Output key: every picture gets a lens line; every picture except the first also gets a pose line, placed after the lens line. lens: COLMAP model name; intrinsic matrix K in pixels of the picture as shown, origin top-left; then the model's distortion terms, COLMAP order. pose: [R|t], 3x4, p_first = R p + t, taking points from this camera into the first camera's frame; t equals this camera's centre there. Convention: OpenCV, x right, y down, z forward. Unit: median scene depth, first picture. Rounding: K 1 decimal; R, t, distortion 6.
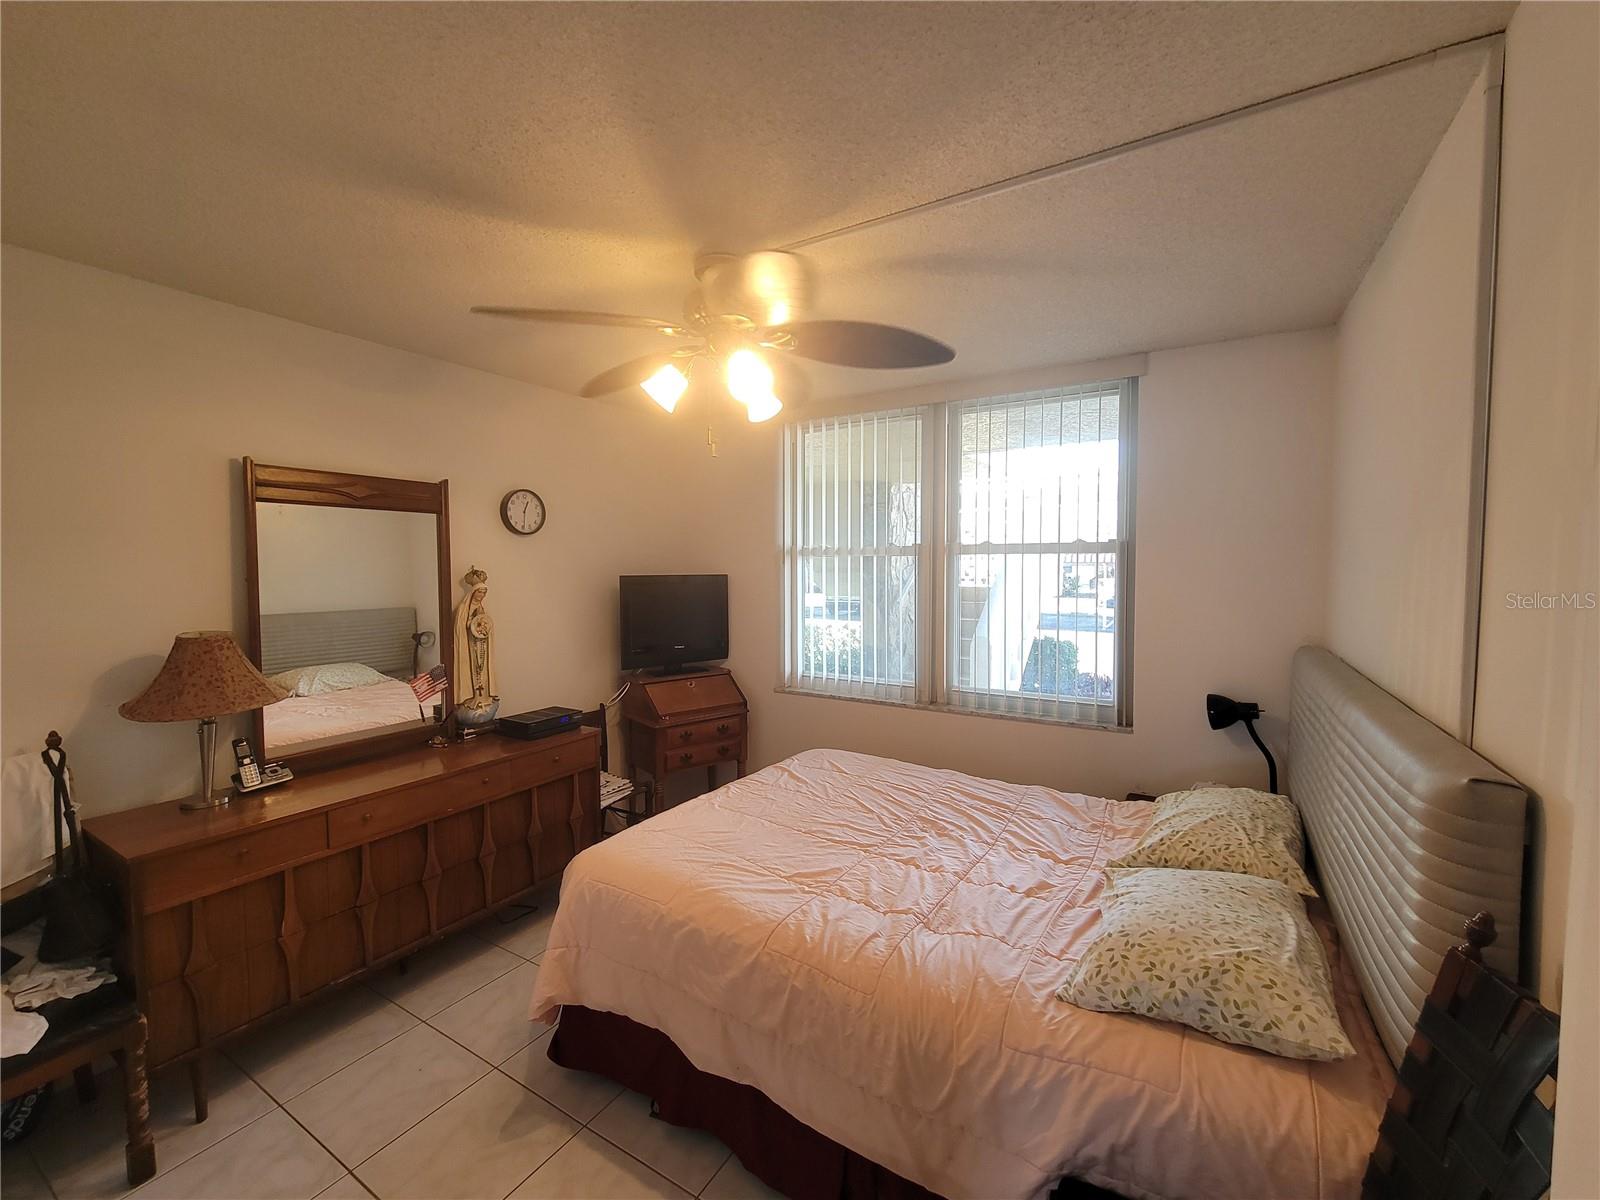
lens RADIAL K [[655.0, 0, 808.0], [0, 655.0, 590.6], [0, 0, 1]] dist [0.001293, -0.000430]
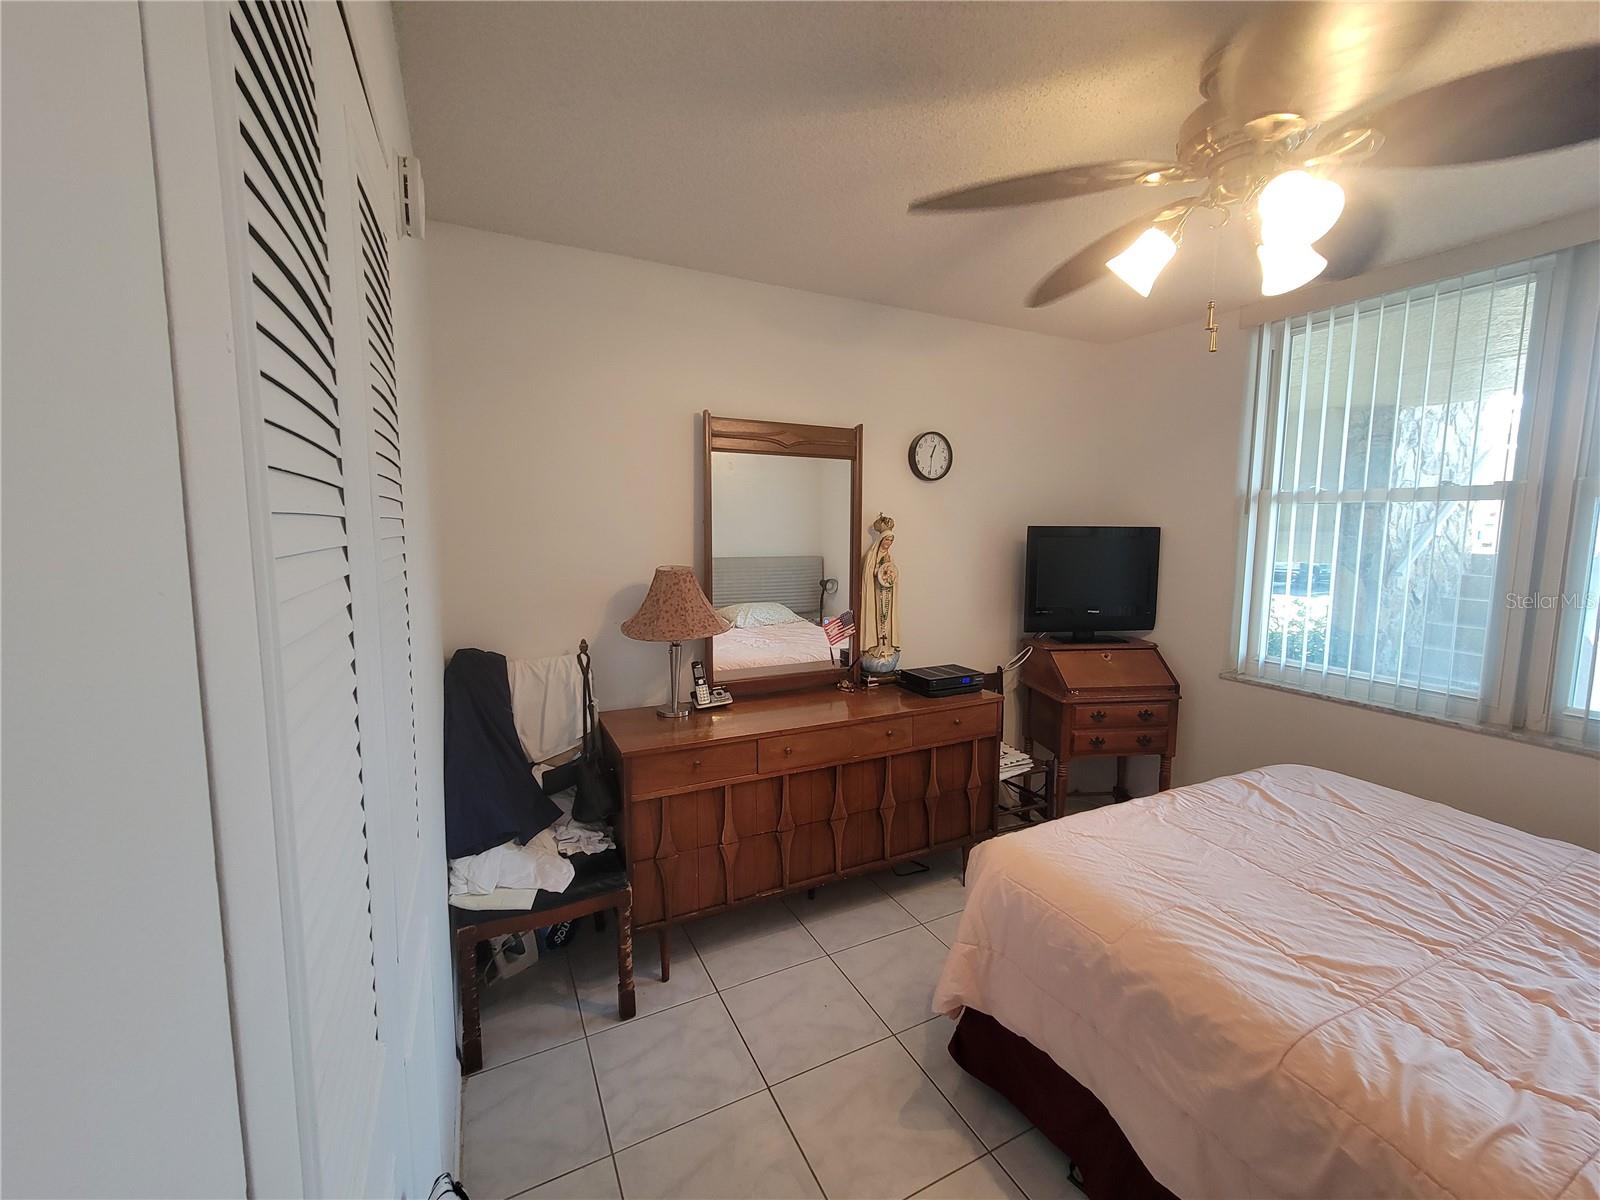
lens RADIAL K [[655.0, 0, 808.0], [0, 655.0, 590.6], [0, 0, 1]] dist [0.001293, -0.000430]
pose [[0.850024, 0.061820, -0.523104, -0.107983], [-0.029400, 0.997109, 0.070063, 0.016352], [0.525923, -0.044176, 0.849384, 0.132561]]
